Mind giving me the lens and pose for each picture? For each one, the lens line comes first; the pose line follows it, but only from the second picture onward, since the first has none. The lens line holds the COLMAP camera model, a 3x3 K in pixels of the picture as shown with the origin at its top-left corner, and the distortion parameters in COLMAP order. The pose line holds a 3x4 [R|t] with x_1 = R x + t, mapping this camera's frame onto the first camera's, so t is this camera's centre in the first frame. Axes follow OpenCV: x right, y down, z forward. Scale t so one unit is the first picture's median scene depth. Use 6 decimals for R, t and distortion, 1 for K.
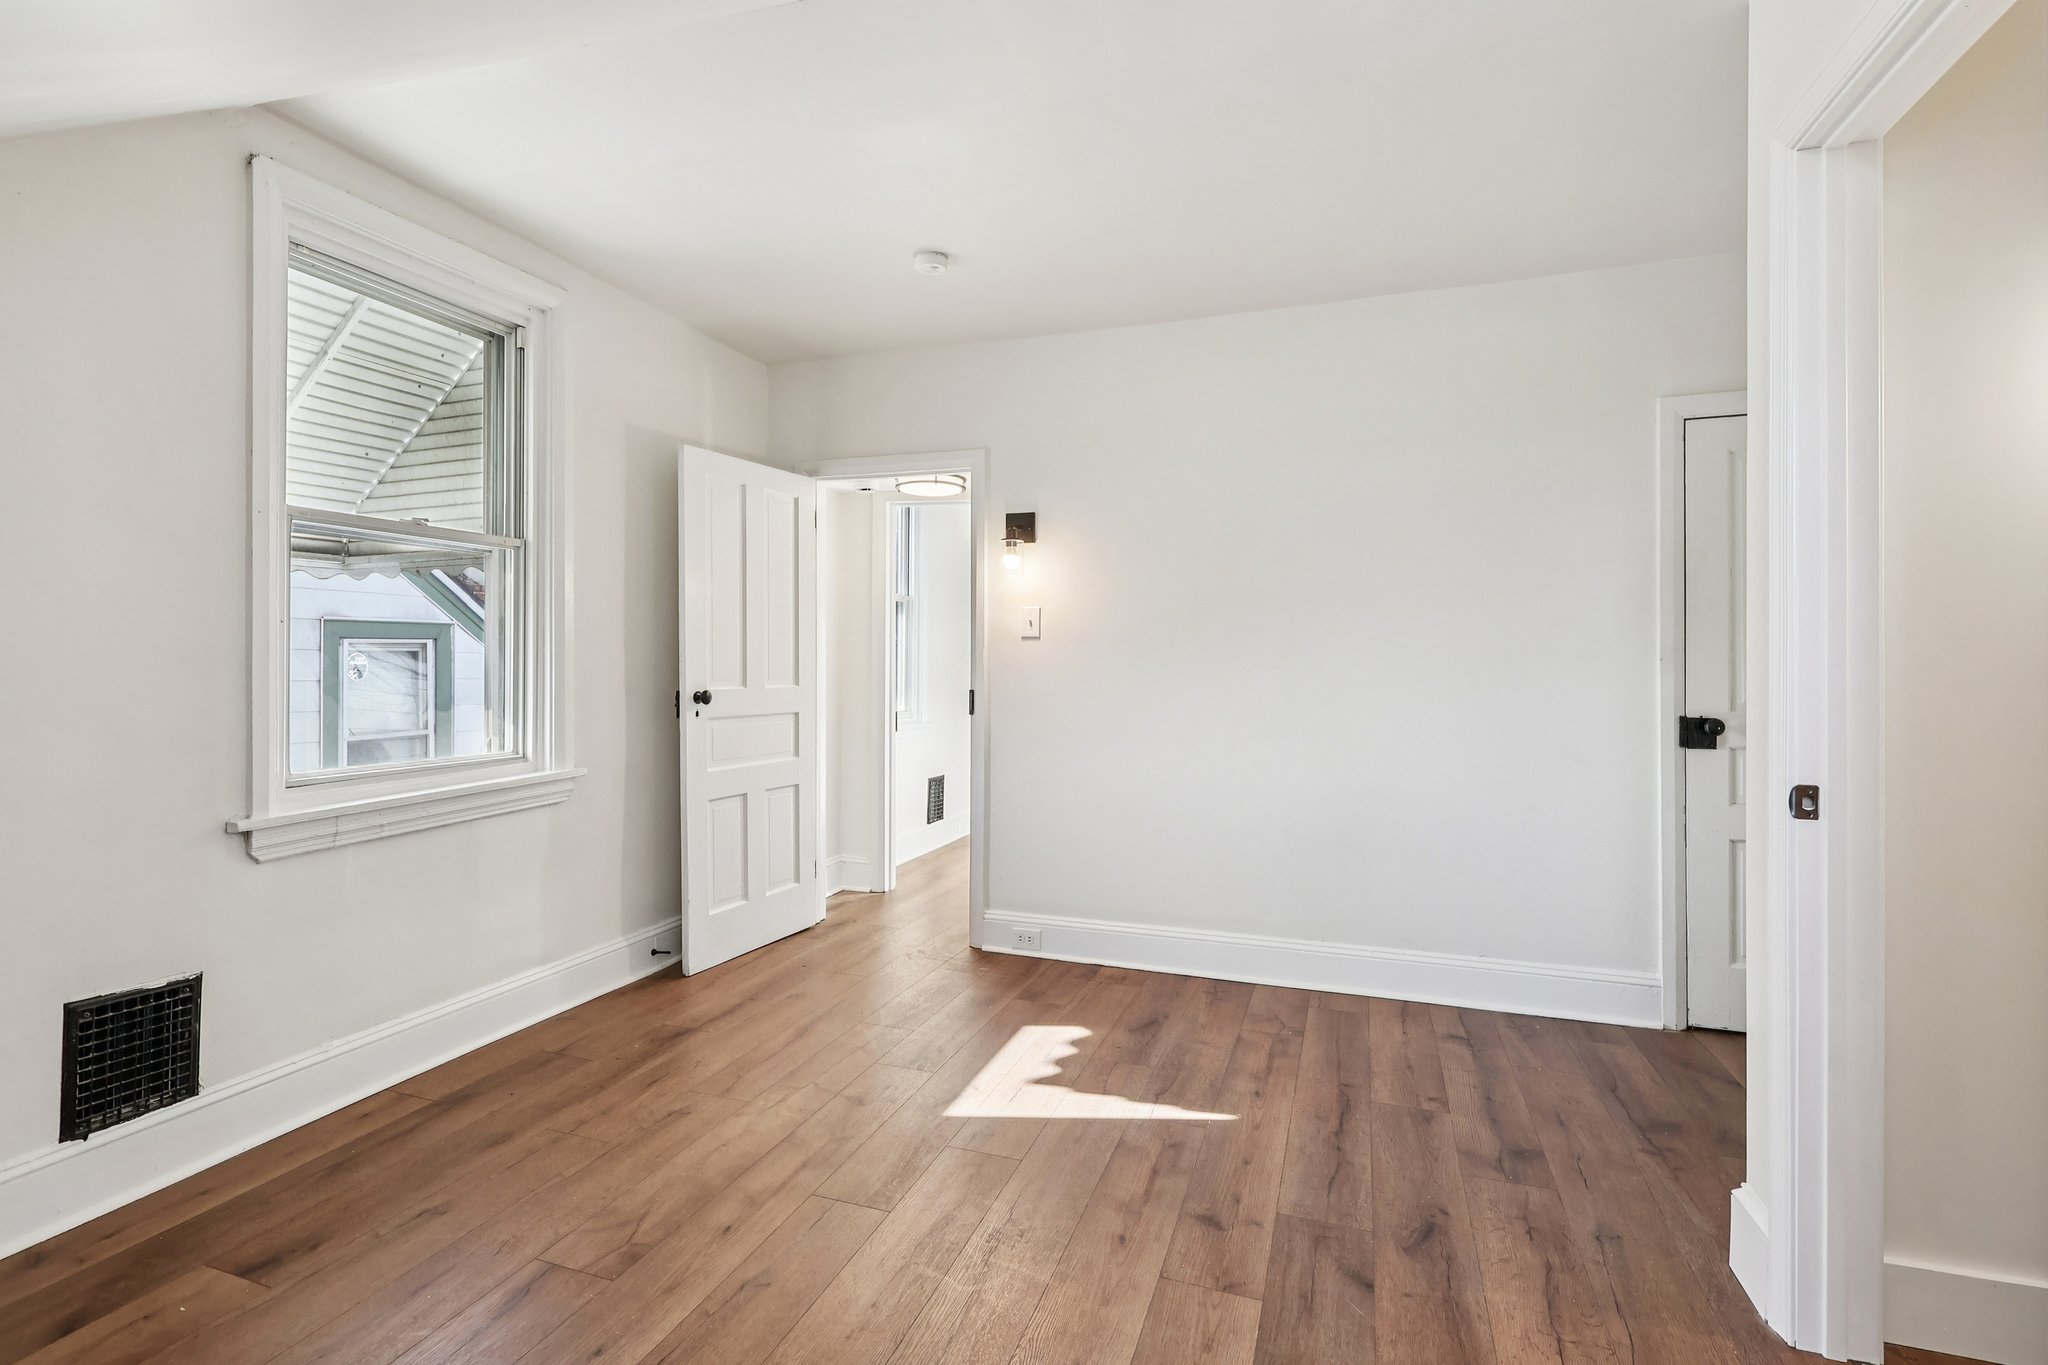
lens RADIAL K [[951.7, 0, 1015.6], [0, 951.7, 669.0], [0, 0, 1]] dist [0.000220, 0.000297]
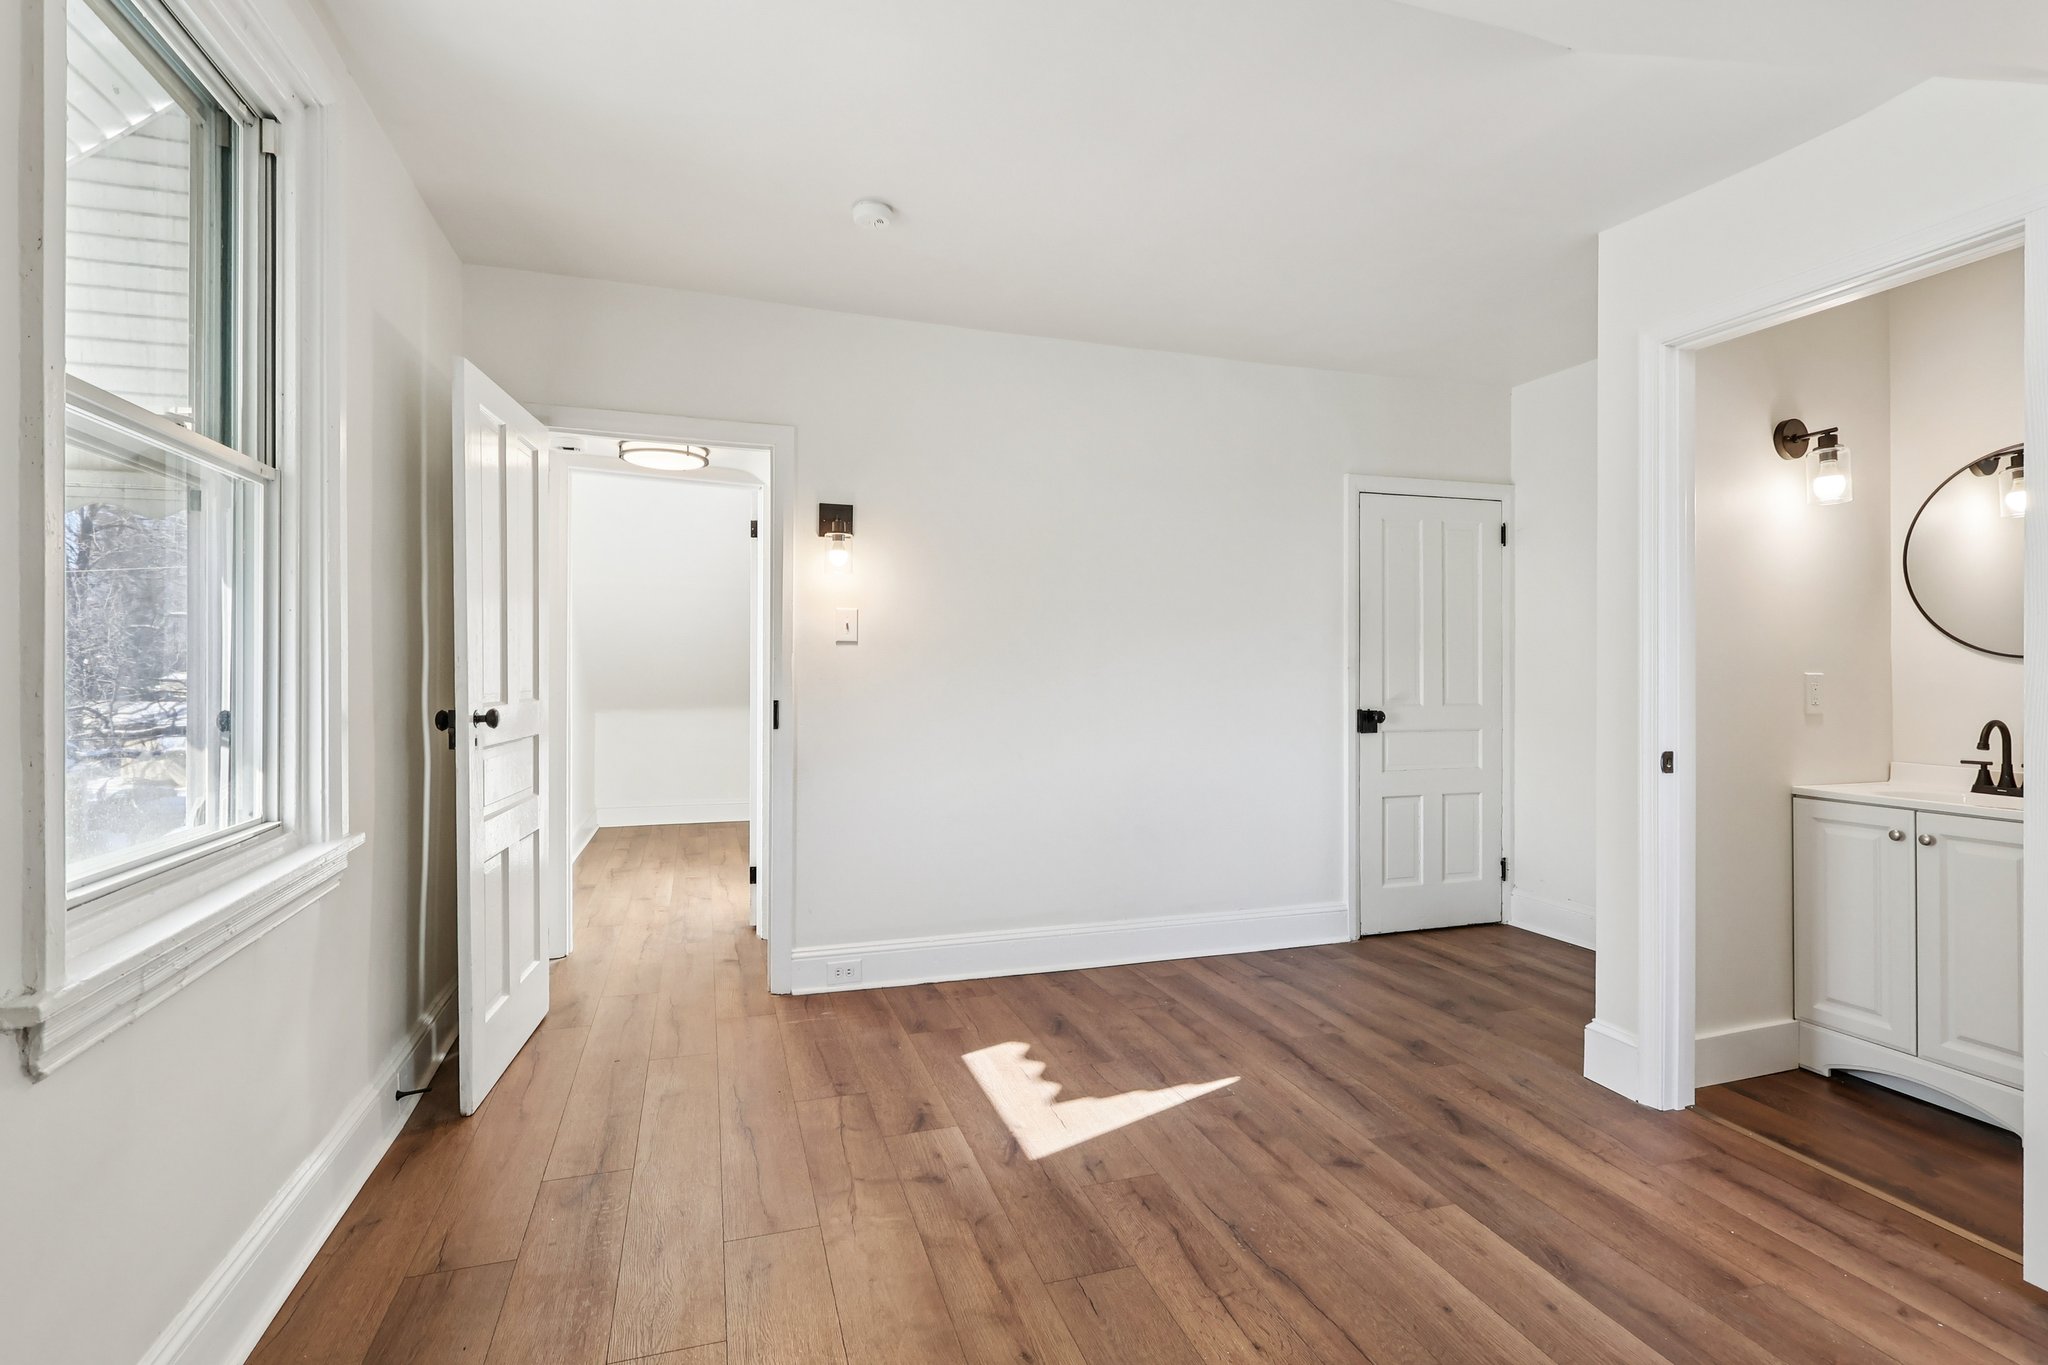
lens RADIAL K [[951.7, 0, 1021.1], [0, 951.7, 678.6], [0, 0, 1]] dist [0.000220, 0.000297]
pose [[0.788293, -0.005166, 0.615278, -0.551045], [0.000449, 0.999969, 0.007820, -0.006338], [-0.615300, -0.005888, 0.788271, 0.236607]]
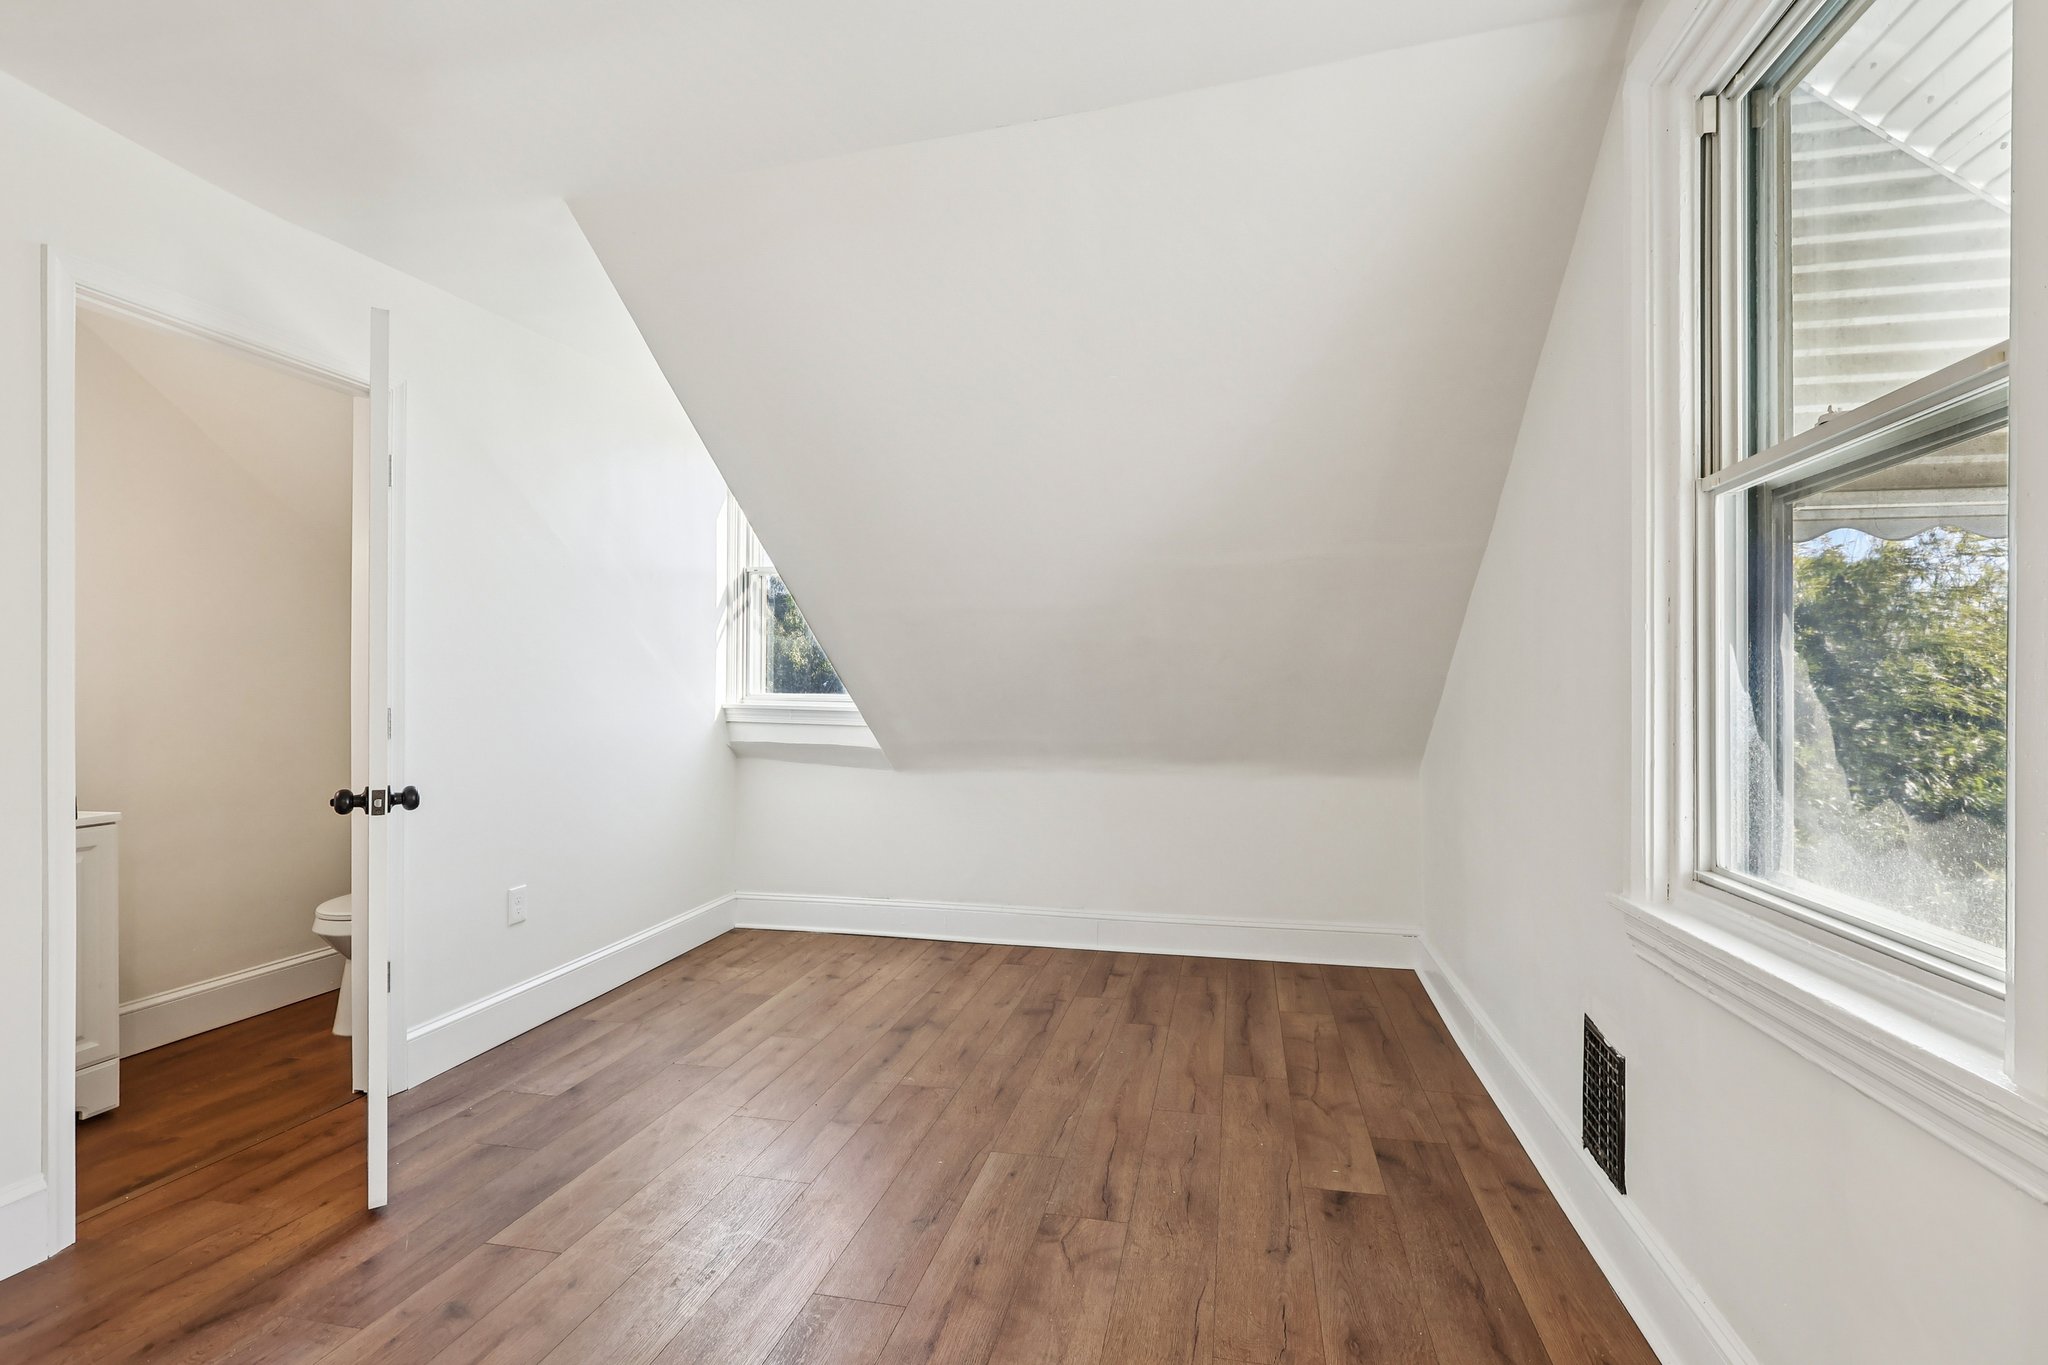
lens RADIAL K [[951.7, 0, 1017.7], [0, 951.7, 682.0], [0, 0, 1]] dist [0.000220, 0.000297]
pose [[-0.992877, -0.002859, -0.119112, -0.151340], [-0.002250, 0.999984, -0.005249, -0.013259], [0.119125, -0.004943, -0.992867, 1.357736]]
